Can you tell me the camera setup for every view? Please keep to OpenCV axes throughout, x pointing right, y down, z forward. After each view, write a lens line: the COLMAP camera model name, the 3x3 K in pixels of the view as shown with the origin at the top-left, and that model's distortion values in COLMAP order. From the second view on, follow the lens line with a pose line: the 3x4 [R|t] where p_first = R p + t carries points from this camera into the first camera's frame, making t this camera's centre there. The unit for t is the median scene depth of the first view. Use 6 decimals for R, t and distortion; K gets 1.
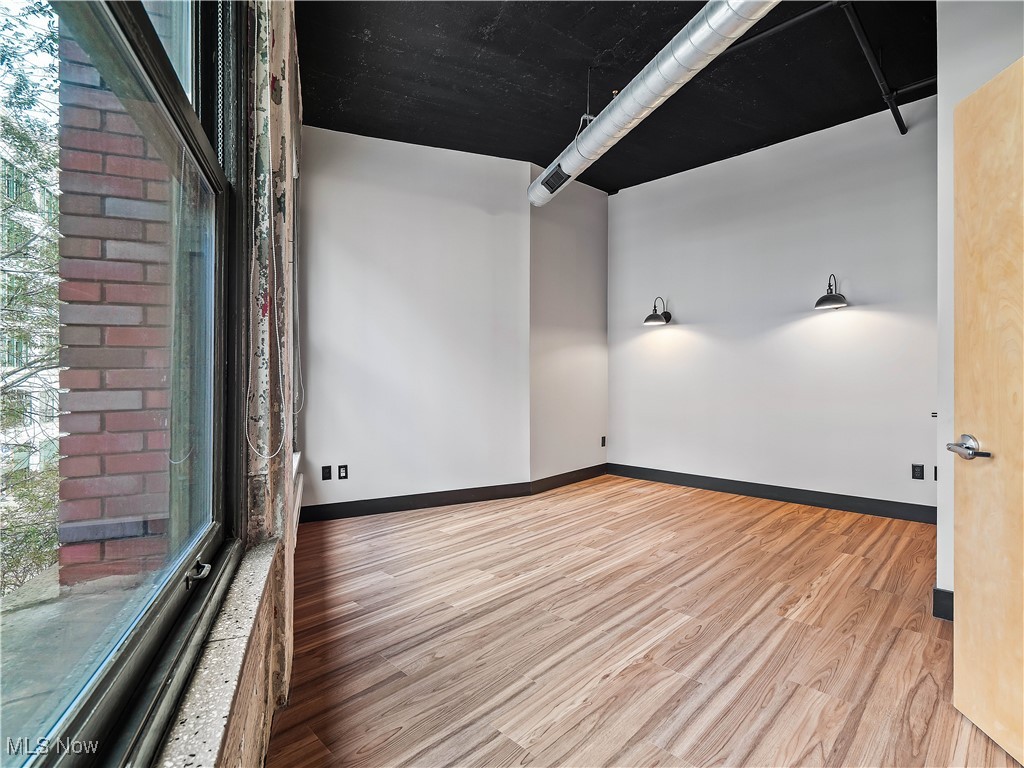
lens RADIAL K [[496.5, 0, 513.7], [0, 496.5, 381.0], [0, 0, 1]] dist [-0.002909, -0.001676]
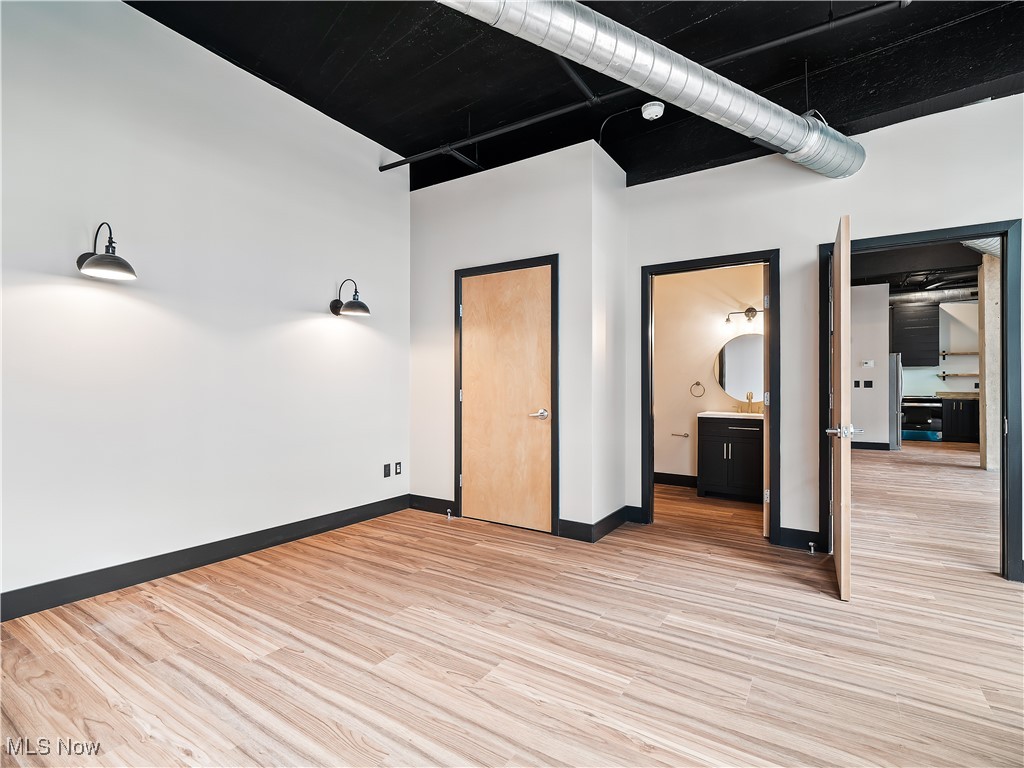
lens RADIAL K [[496.5, 0, 514.1], [0, 496.5, 384.6], [0, 0, 1]] dist [-0.002909, -0.001676]
pose [[-0.206177, 0.013112, 0.978427, -0.511776], [0.005602, 0.999910, -0.012220, 0.000436], [-0.978499, 0.002962, -0.206231, 1.293308]]
